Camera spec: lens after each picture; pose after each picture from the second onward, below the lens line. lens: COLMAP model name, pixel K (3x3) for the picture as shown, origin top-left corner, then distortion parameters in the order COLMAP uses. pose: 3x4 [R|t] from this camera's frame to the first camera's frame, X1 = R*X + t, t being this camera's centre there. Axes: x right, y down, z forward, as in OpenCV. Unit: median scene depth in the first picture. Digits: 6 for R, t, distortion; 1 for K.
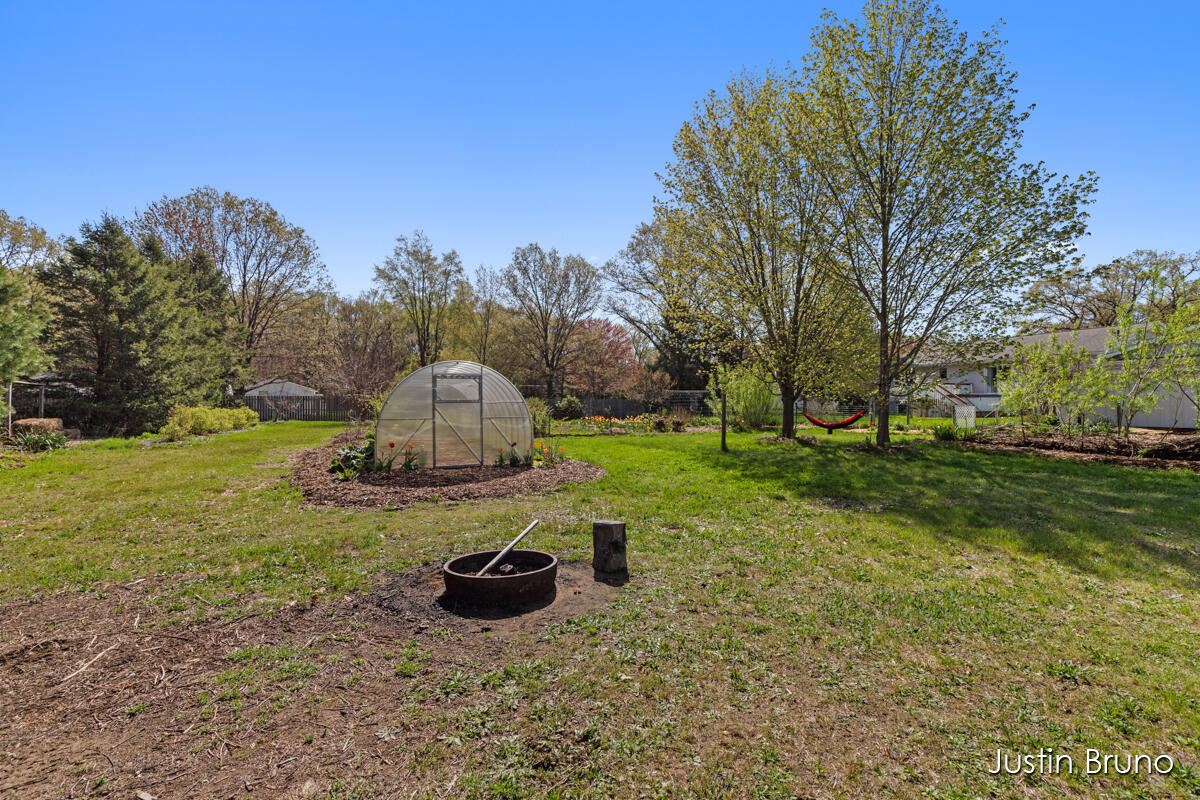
lens RADIAL K [[557.6, 0, 600.1], [0, 557.6, 403.3], [0, 0, 1]] dist [0.018530, 0.000259]
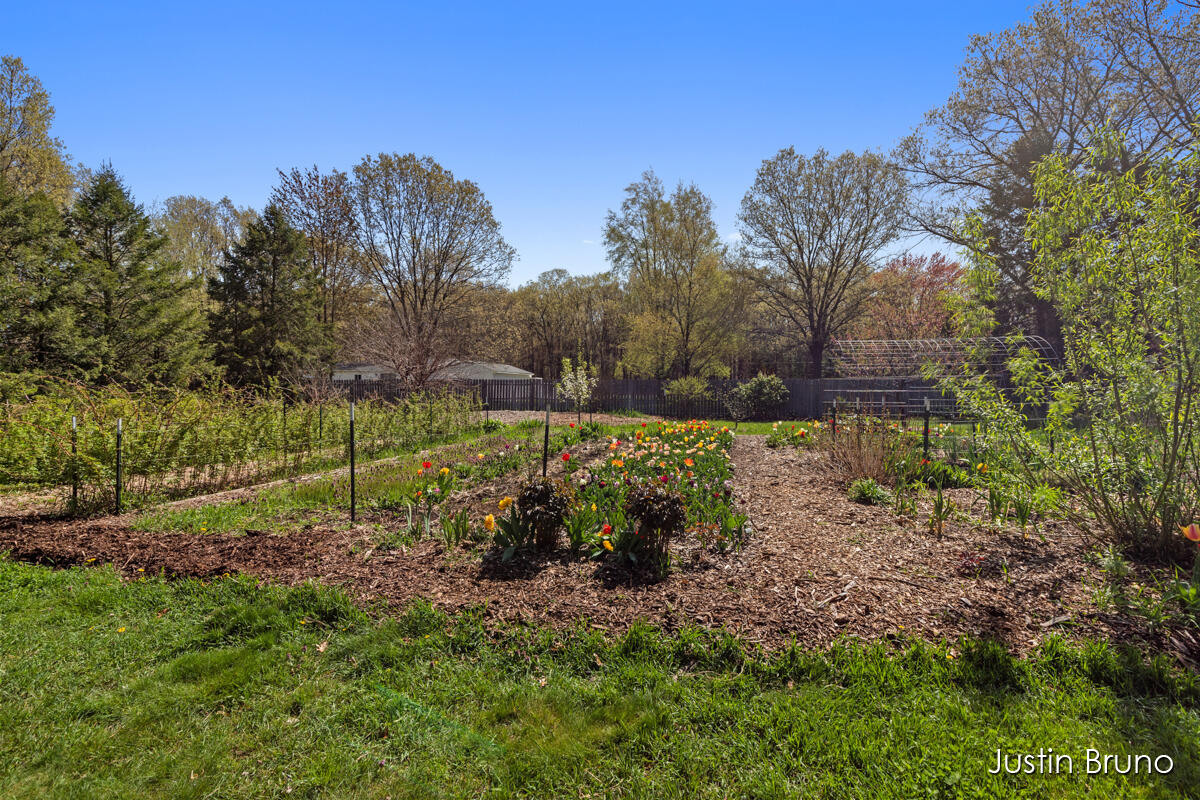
lens RADIAL K [[557.6, 0, 599.7], [0, 557.6, 393.3], [0, 0, 1]] dist [0.018530, 0.000259]
pose [[0.814769, 0.001801, -0.579783, 0.091620], [0.003665, 0.999959, 0.008257, 0.001117], [0.579775, -0.008852, 0.814729, 0.331779]]
